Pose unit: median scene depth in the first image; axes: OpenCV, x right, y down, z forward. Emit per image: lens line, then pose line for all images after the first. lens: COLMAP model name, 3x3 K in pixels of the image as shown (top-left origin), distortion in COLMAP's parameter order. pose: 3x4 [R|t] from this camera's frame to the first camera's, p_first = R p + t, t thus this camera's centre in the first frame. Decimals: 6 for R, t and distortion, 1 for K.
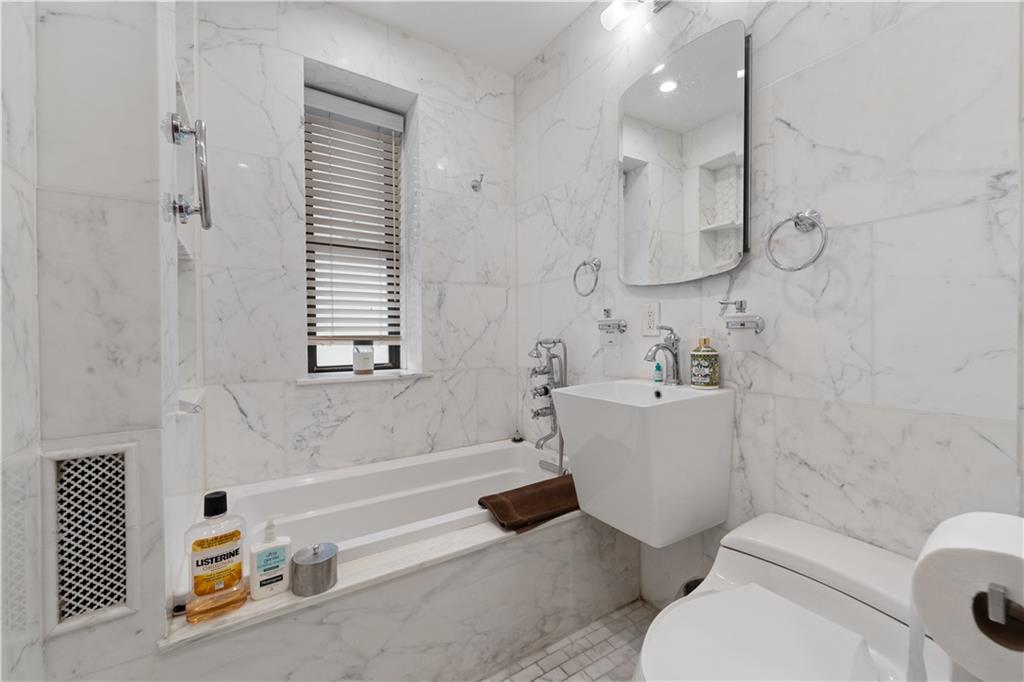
lens RADIAL K [[416.1, 0, 512.8], [0, 416.1, 337.3], [0, 0, 1]] dist [-0.002120, 0.000080]
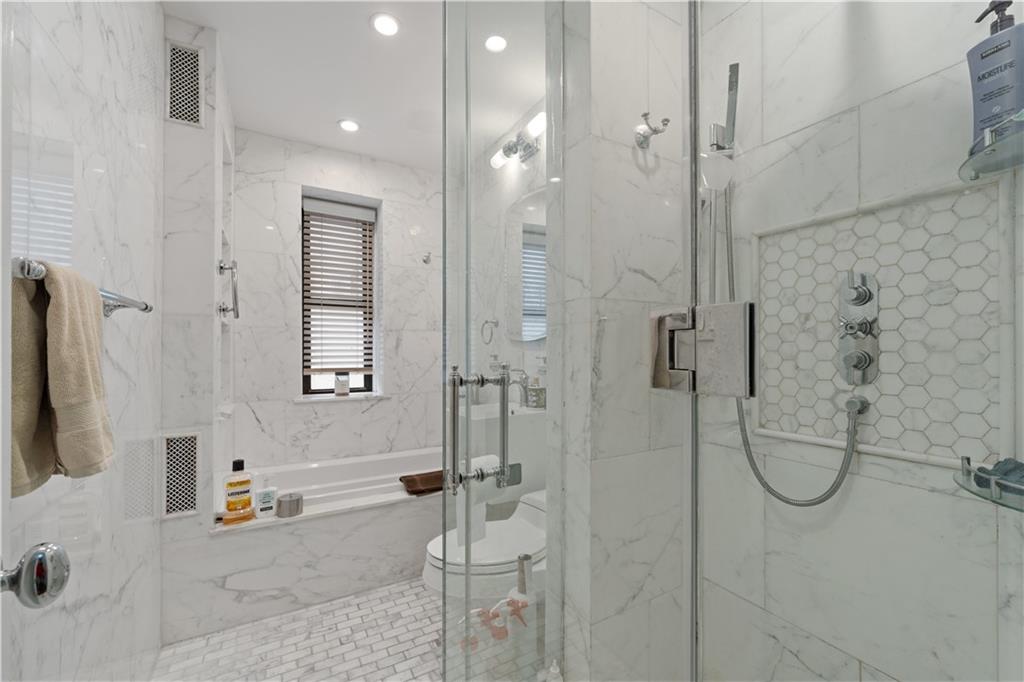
lens RADIAL K [[416.1, 0, 511.6], [0, 416.1, 347.6], [0, 0, 1]] dist [-0.002120, 0.000080]
pose [[0.998563, 0.006590, -0.053178, 0.380342], [-0.007456, 0.999843, -0.016101, -0.073544], [0.053064, 0.016474, 0.998455, -0.507731]]
